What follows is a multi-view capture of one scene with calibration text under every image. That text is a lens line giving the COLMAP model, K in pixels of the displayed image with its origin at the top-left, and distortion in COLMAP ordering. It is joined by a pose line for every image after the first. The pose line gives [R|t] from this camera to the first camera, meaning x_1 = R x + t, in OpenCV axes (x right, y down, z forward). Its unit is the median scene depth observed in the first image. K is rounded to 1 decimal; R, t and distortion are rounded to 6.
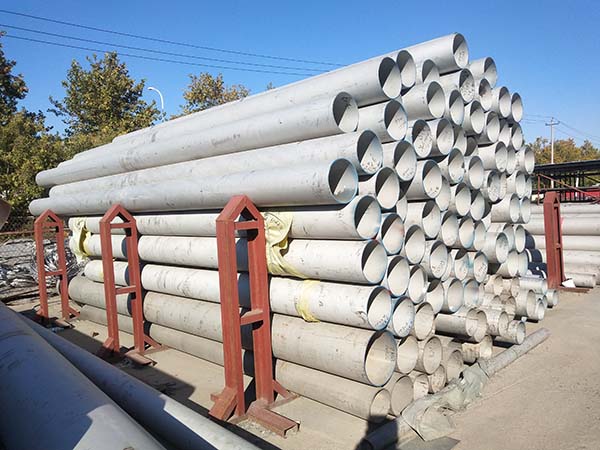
lens RADIAL K [[470.6, 0, 301.7], [0, 470.6, 222.9], [0, 0, 1]] dist [0.022014, -0.000066]
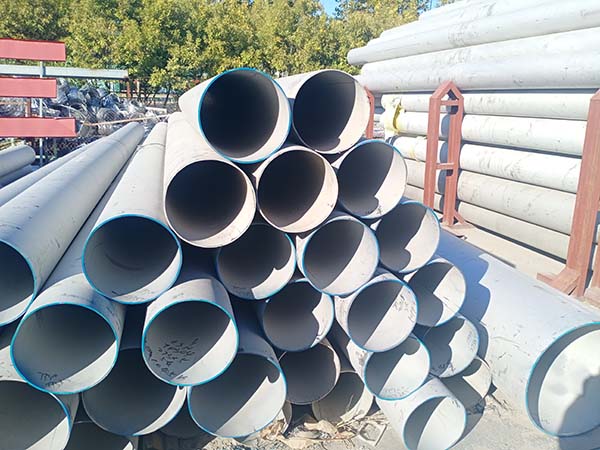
lens RADIAL K [[487.9, 0, 295.9], [0, 487.9, 227.1], [0, 0, 1]] dist [0.056144, -0.088294]
pose [[0.875652, 0.173163, -0.450830, -0.154101], [-0.066785, 0.967957, 0.242073, 0.031988], [0.478302, -0.181864, 0.859158, -0.133664]]
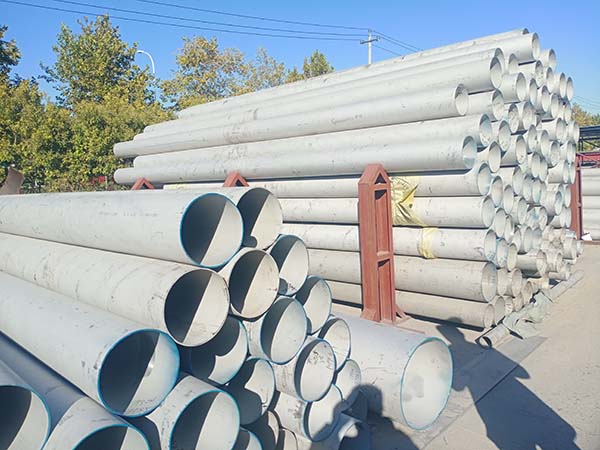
lens RADIAL K [[487.9, 0, 295.9], [0, 487.9, 225.2], [0, 0, 1]] dist [0.056144, -0.088294]
pose [[0.999405, -0.015084, 0.031004, -0.291025], [0.012872, 0.997440, 0.070344, 0.009377], [-0.031986, -0.069904, 0.997041, -0.261522]]
